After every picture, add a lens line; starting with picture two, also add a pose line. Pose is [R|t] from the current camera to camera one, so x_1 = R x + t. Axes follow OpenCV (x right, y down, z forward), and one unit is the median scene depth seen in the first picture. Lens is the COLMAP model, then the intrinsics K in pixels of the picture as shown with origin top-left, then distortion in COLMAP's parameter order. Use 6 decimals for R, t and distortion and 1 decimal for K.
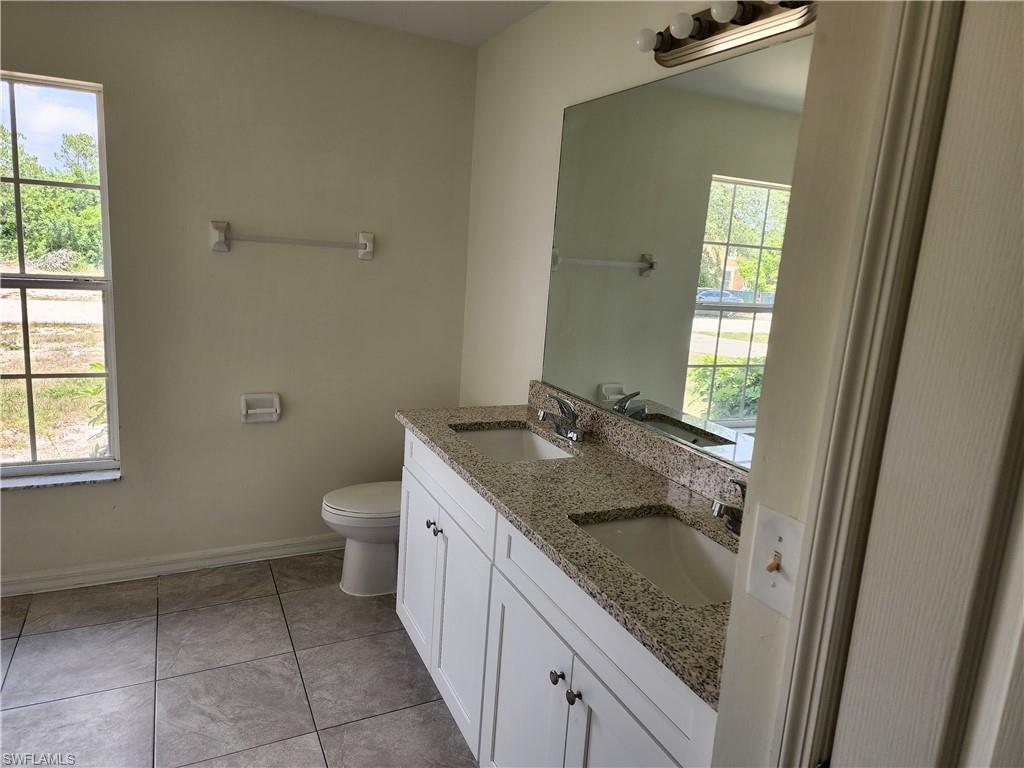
lens RADIAL K [[682.0, 0, 511.4], [0, 682.0, 379.4], [0, 0, 1]] dist [0.033703, -0.018577]
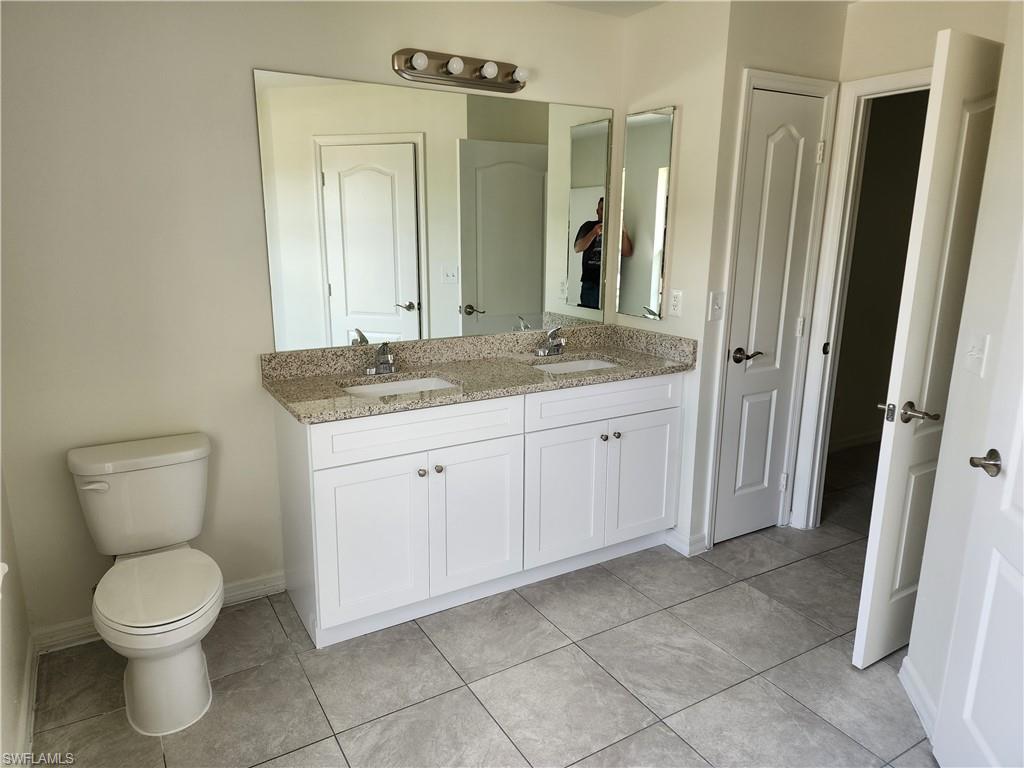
lens RADIAL K [[682.0, 0, 511.3], [0, 682.0, 384.4], [0, 0, 1]] dist [0.033703, -0.018577]
pose [[-0.092857, -0.299807, 0.949470, -1.094157], [0.173933, 0.934043, 0.311947, -0.235826], [-0.980370, 0.194110, -0.034586, 0.821154]]
